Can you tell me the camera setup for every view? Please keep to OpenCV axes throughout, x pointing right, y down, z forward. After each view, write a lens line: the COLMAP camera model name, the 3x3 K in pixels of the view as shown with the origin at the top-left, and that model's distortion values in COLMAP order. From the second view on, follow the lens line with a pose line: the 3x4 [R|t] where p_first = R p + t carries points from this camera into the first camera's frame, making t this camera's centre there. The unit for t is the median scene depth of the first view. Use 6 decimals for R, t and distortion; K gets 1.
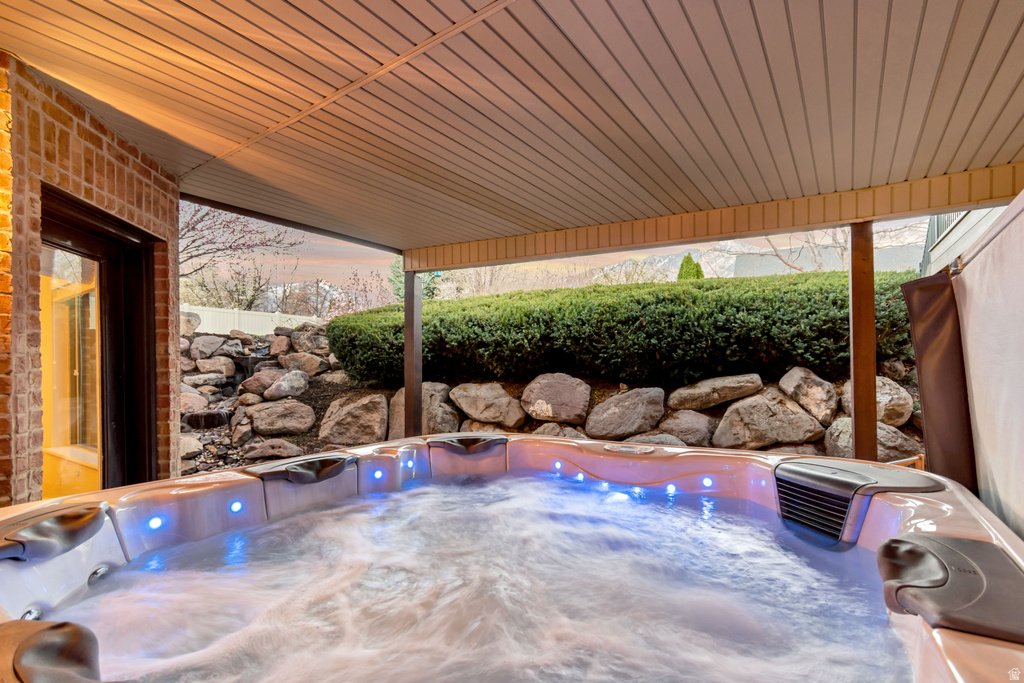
lens RADIAL K [[458.6, 0, 513.9], [0, 458.6, 353.8], [0, 0, 1]] dist [0.001538, 0.000181]
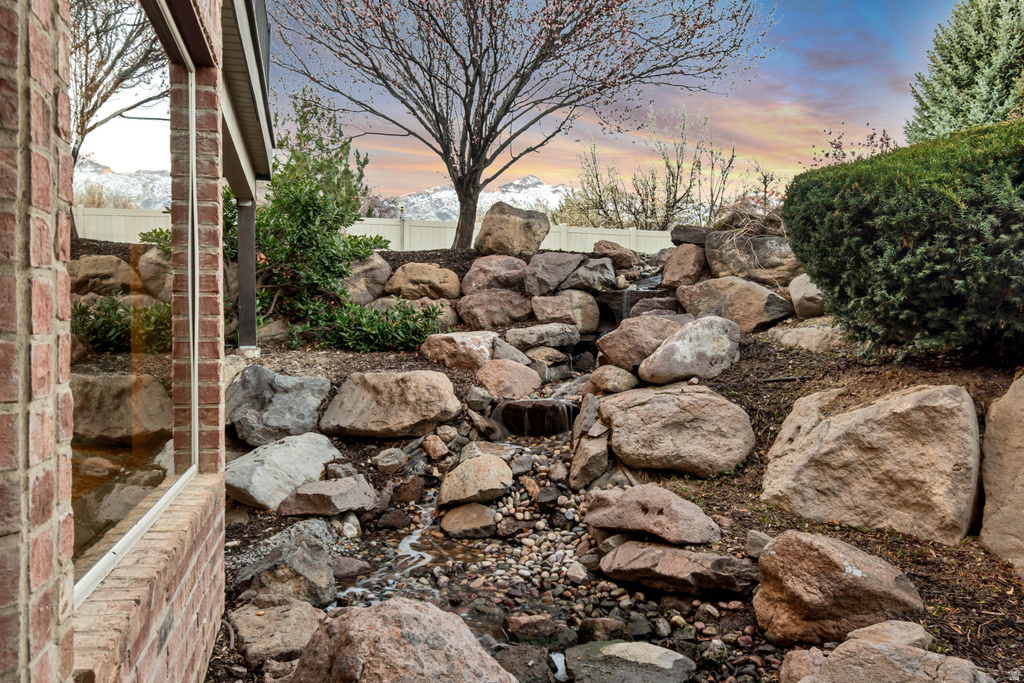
lens RADIAL K [[794.3, 0, 512.0], [0, 794.3, 341.5], [0, 0, 1]] dist [0.002878, 0.002182]
pose [[0.757223, 0.021536, -0.652802, -0.159348], [0.002939, 0.999334, 0.036377, 0.036521], [0.653150, -0.029464, 0.756655, 0.379752]]
